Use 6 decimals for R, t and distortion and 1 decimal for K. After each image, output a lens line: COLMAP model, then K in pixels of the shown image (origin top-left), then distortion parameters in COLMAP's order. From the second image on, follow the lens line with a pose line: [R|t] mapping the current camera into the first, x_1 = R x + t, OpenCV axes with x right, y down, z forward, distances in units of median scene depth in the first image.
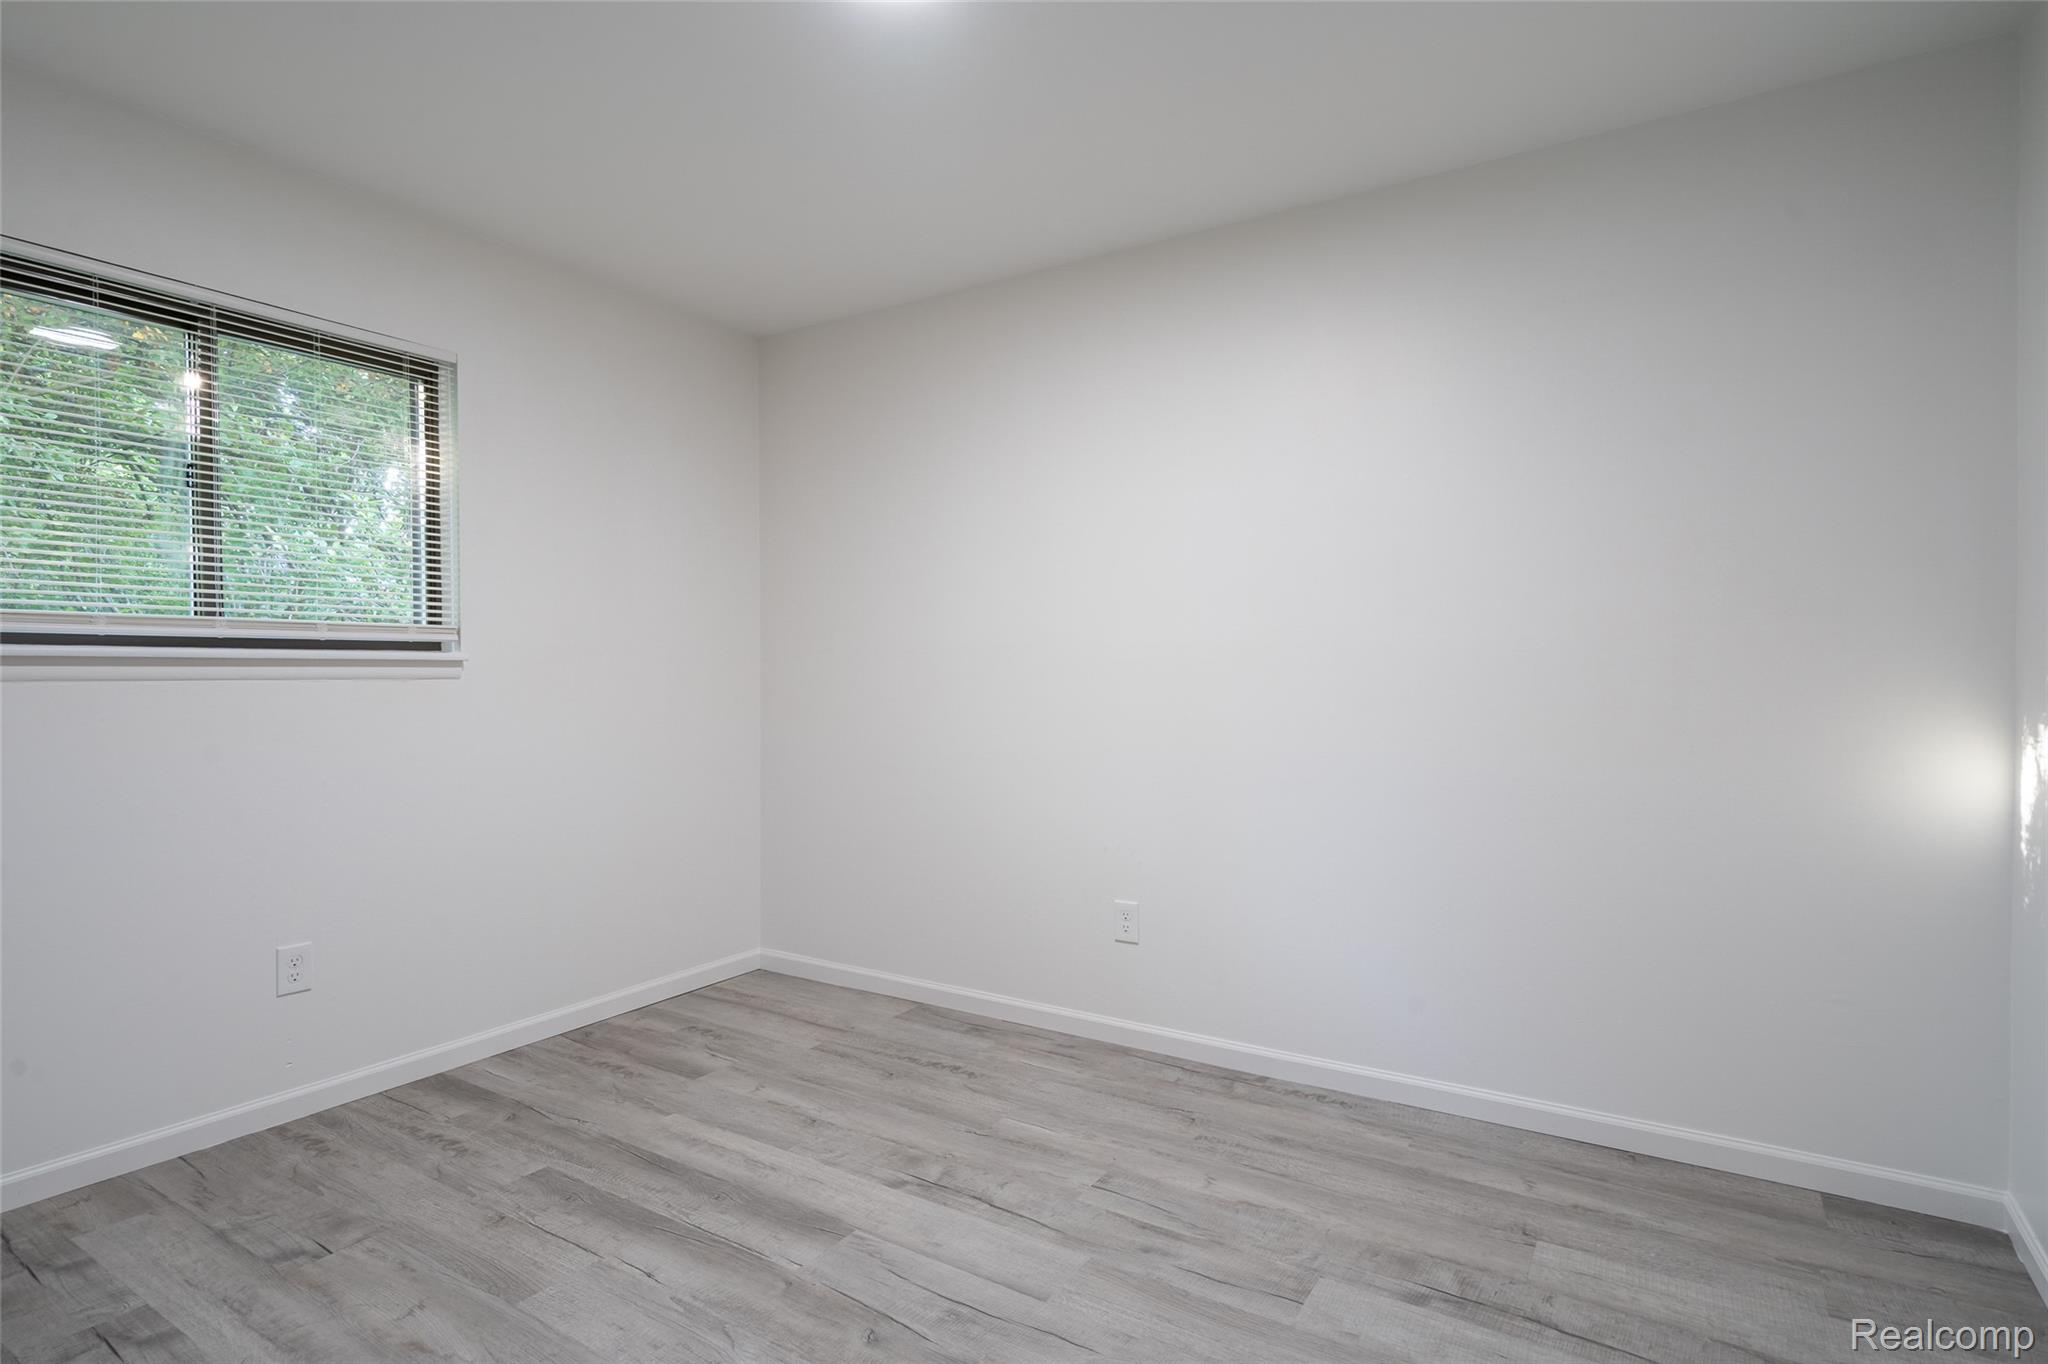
lens RADIAL K [[1037.8, 0, 982.9], [0, 1037.8, 703.1], [0, 0, 1]] dist [-0.001573, 0.000263]
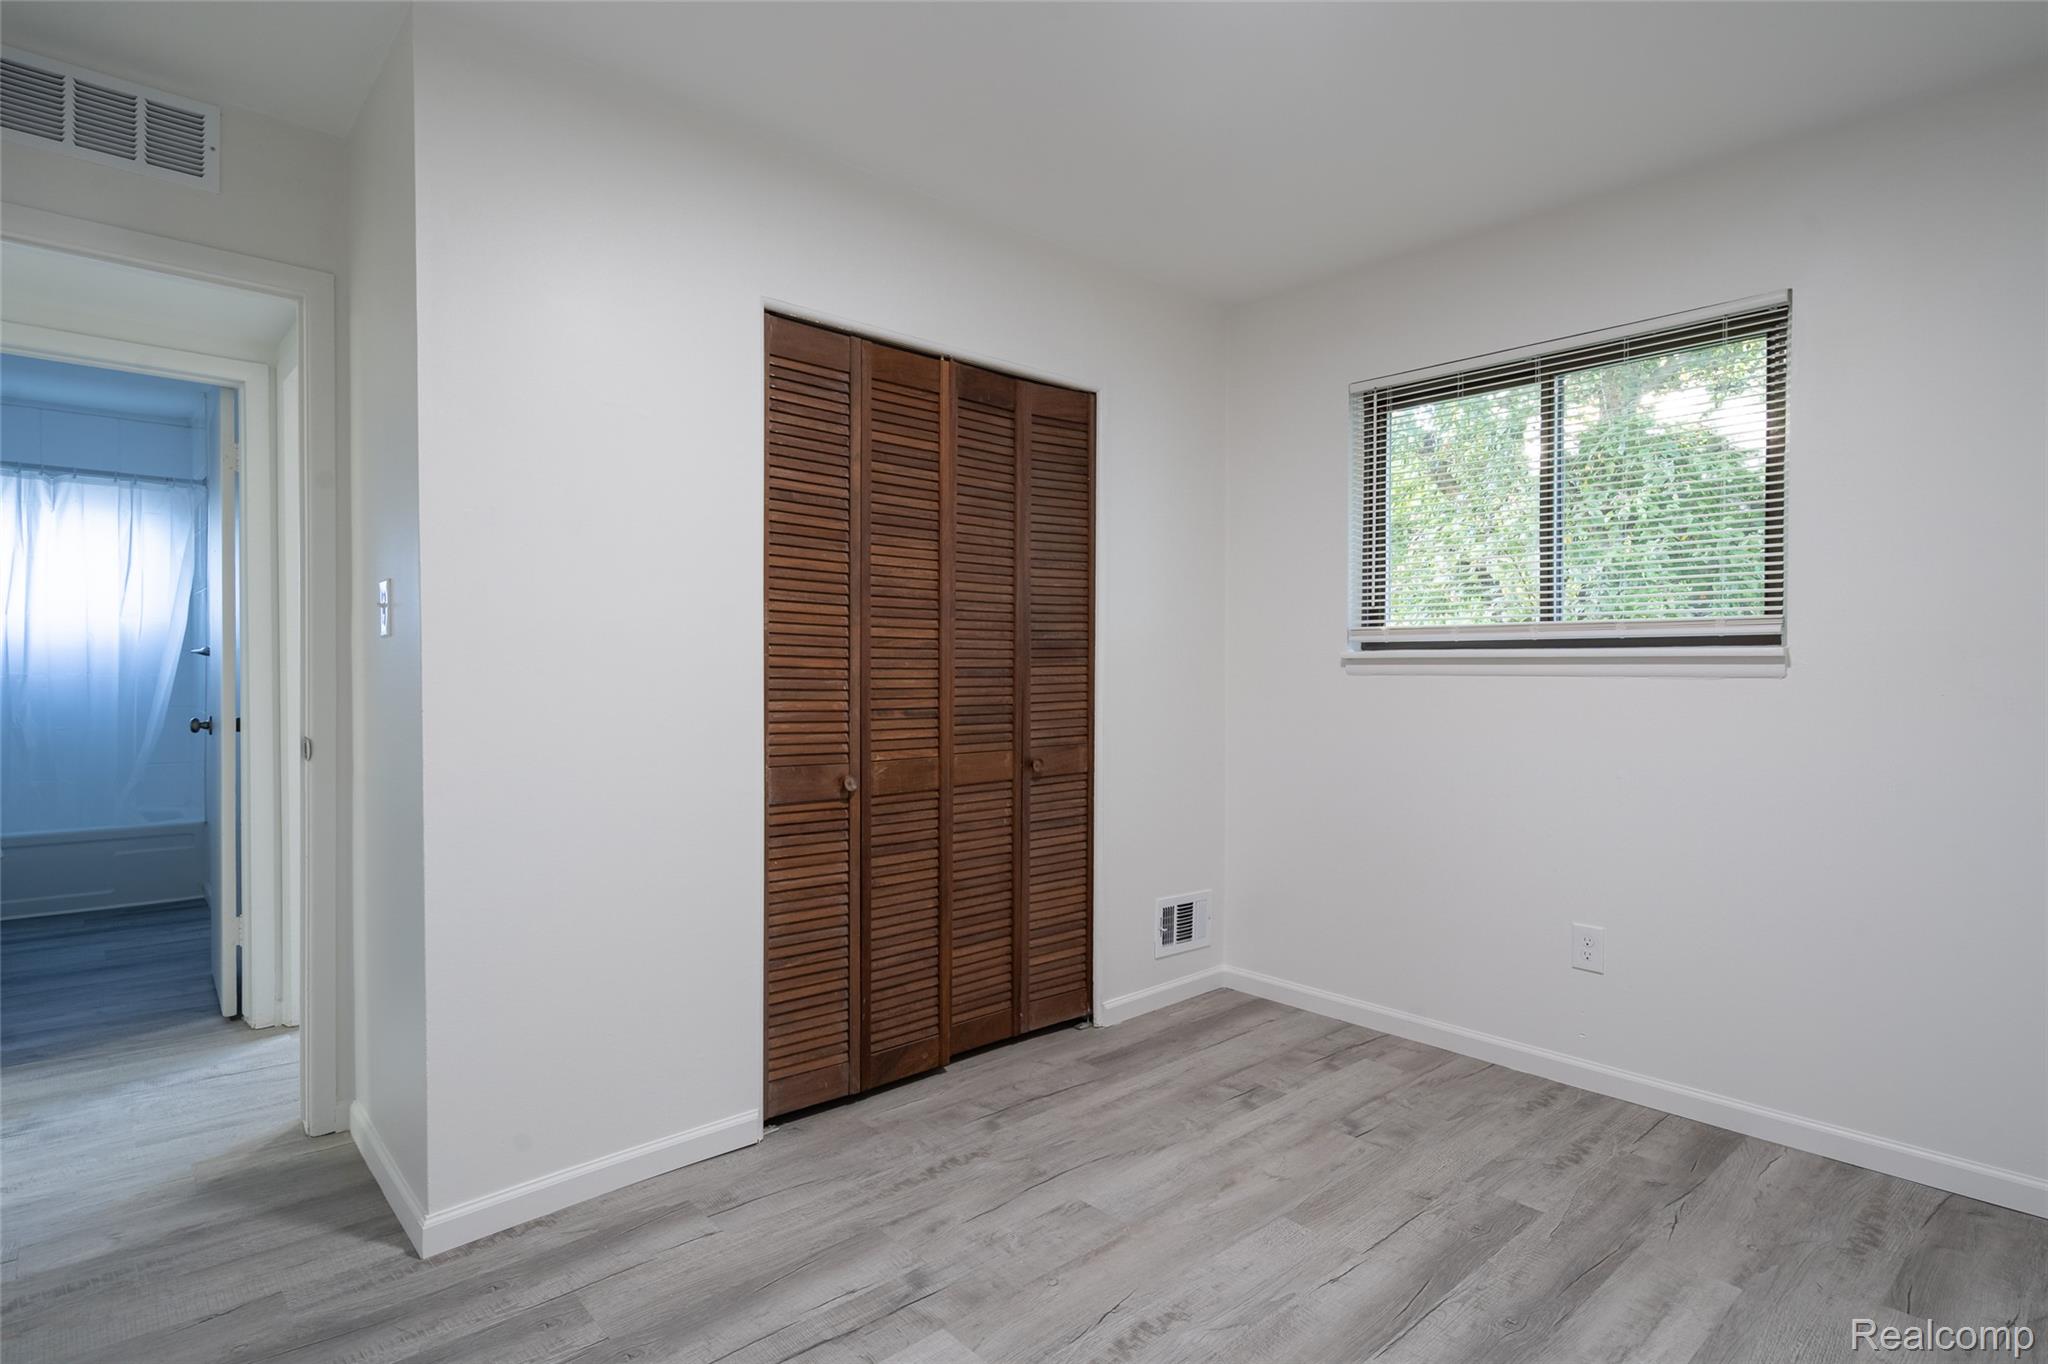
lens RADIAL K [[1048.9, 0, 1010.9], [0, 1048.9, 673.4], [0, 0, 1]] dist [-0.000633, -0.000928]
pose [[-0.248089, 0.002333, -0.968734, 0.544424], [-0.033096, 0.999393, 0.010883, -0.018065], [0.968172, 0.034762, -0.247862, 0.708774]]
